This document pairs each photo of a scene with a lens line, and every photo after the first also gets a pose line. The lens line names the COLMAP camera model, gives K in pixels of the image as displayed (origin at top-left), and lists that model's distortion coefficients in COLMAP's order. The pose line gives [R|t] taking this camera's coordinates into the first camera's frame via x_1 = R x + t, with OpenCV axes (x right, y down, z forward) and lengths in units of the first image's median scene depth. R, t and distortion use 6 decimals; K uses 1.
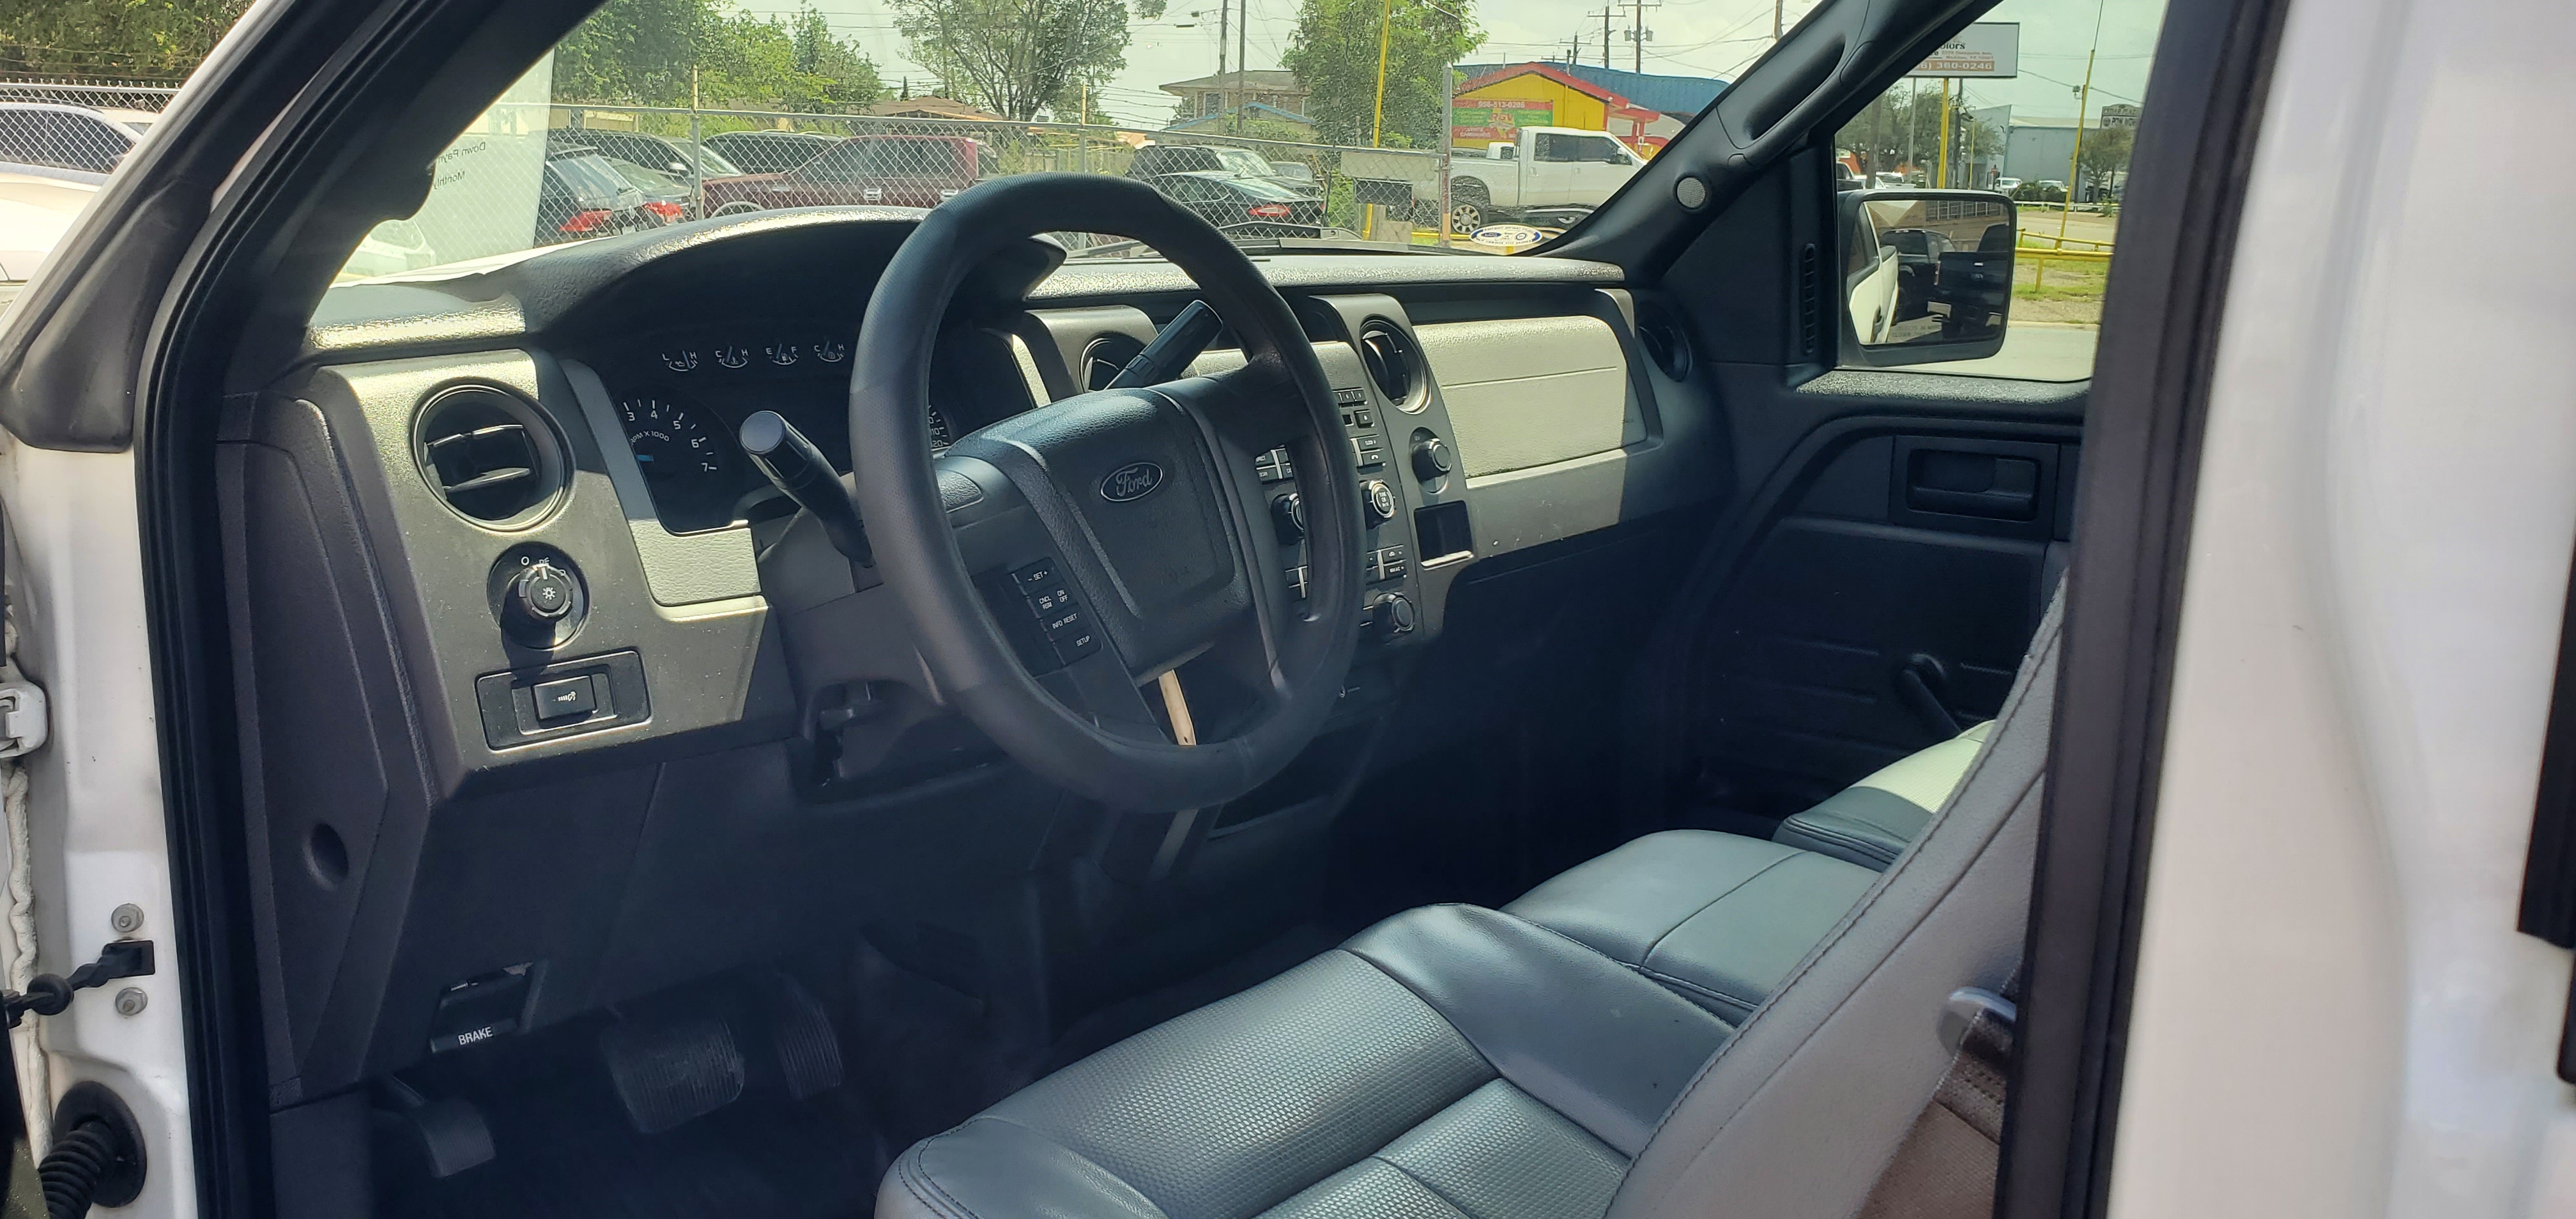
lens RADIAL K [[1969.3, 0, 1197.6], [0, 1969.3, 581.7], [0, 0, 1]] dist [0.181270, -0.351825]
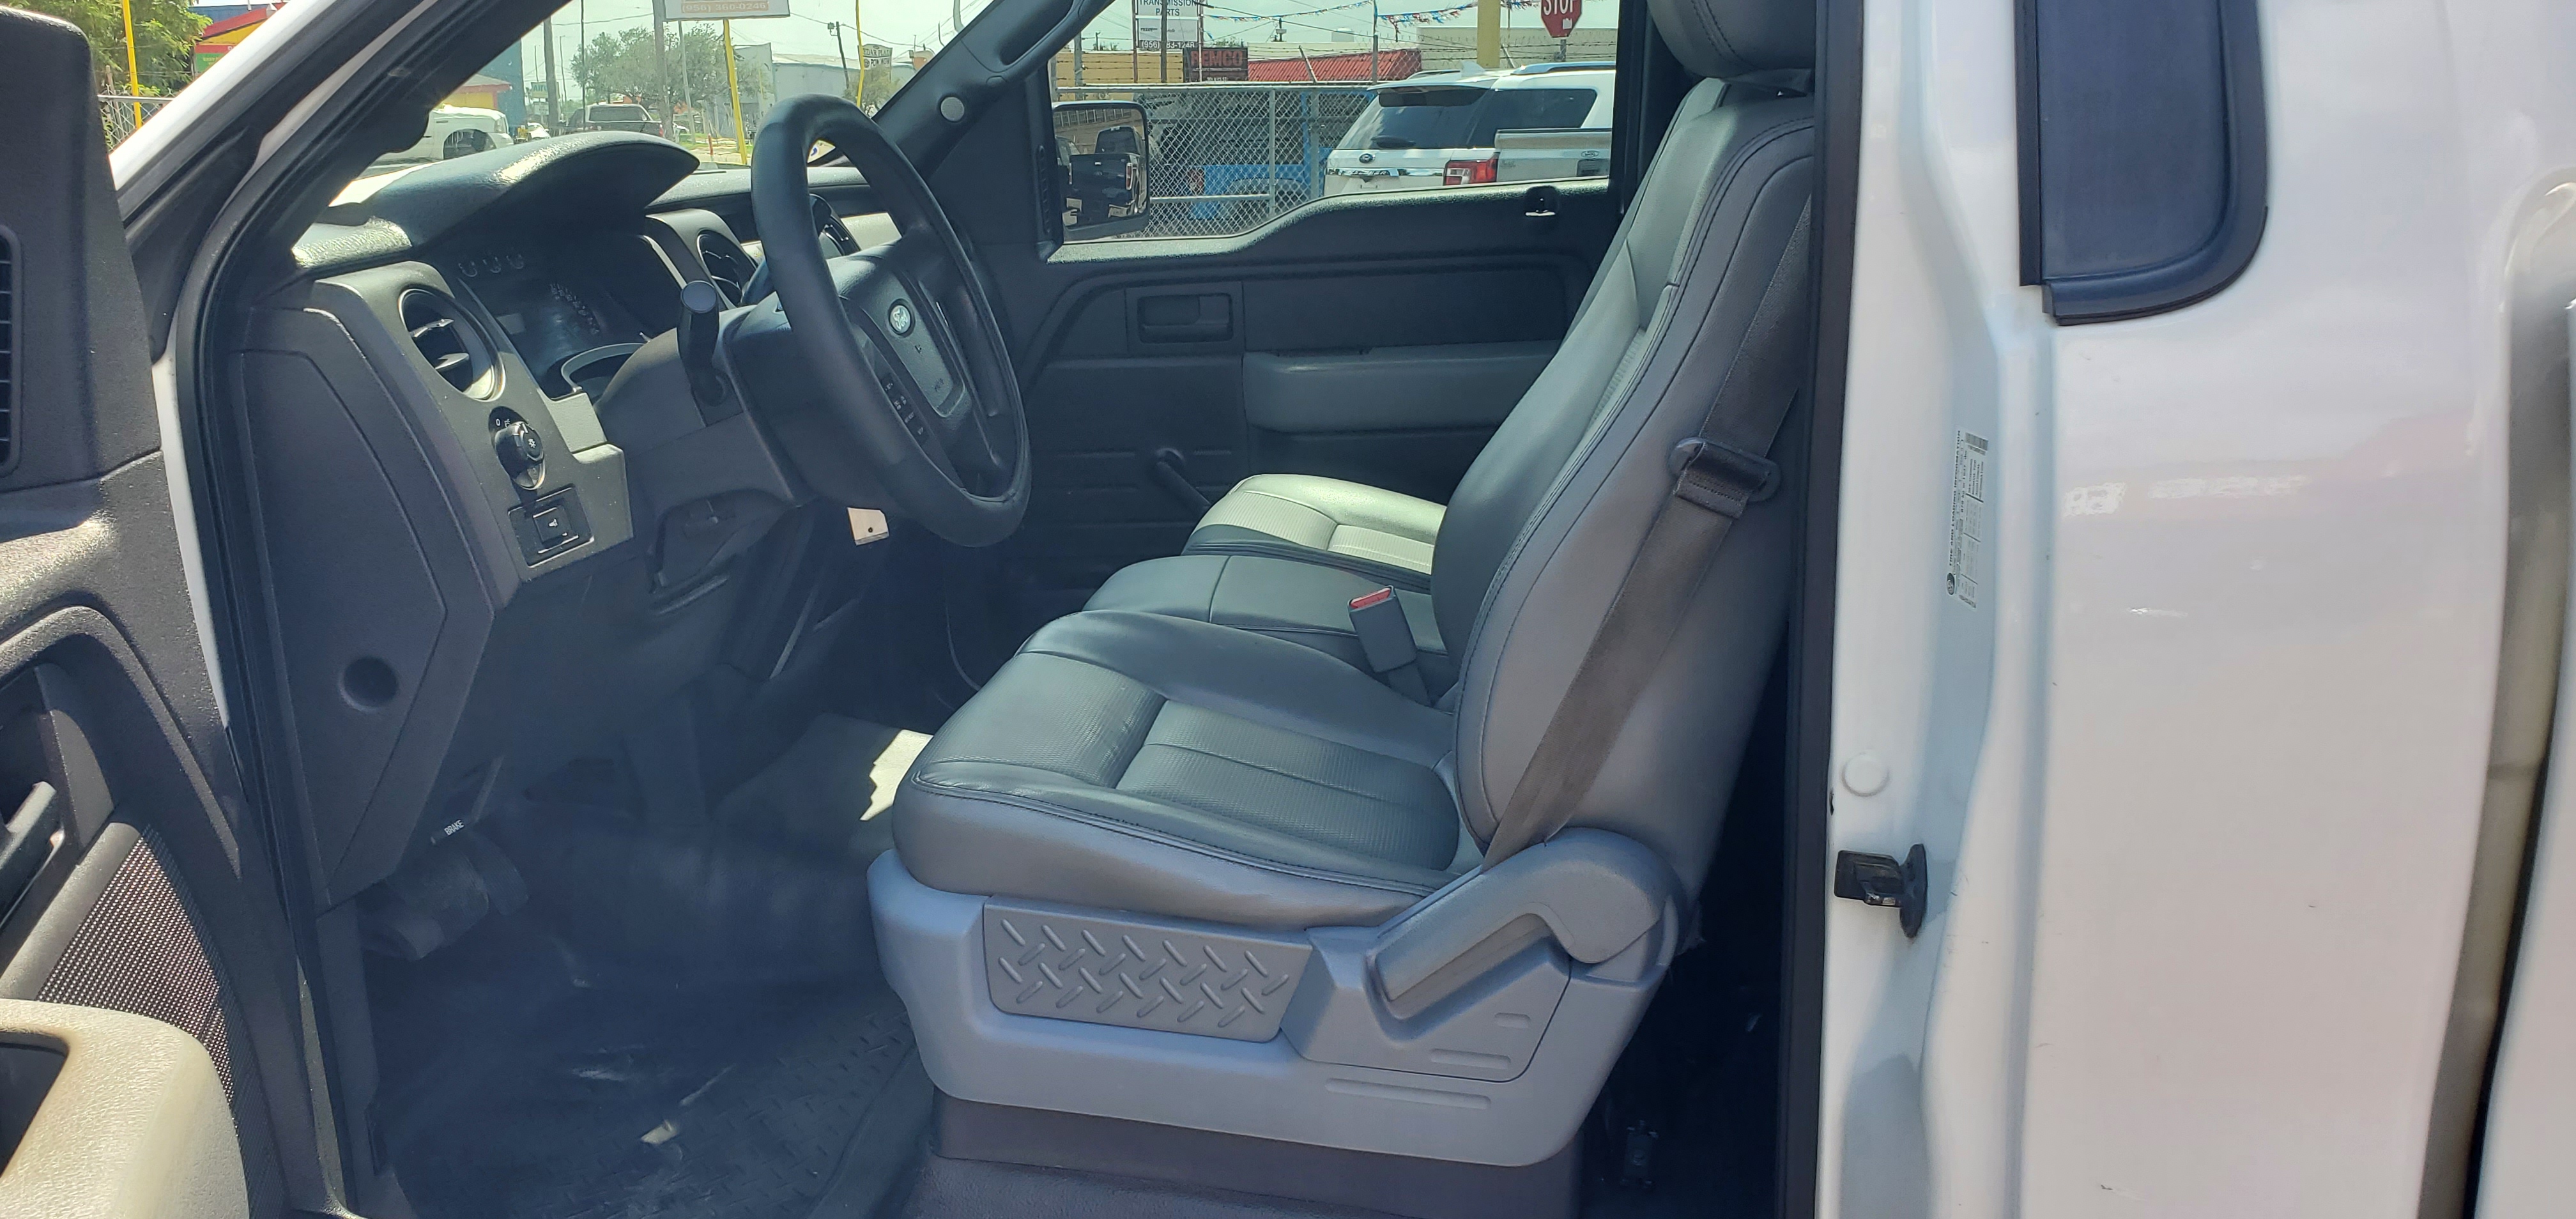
lens RADIAL K [[1969.3, 0, 1197.6], [0, 1969.3, 581.7], [0, 0, 1]] dist [0.181270, -0.351825]
pose [[0.845246, -0.165513, 0.508099, -0.360029], [0.150673, 0.986062, 0.070558, 0.038551], [-0.512695, 0.016918, 0.858404, -0.174005]]
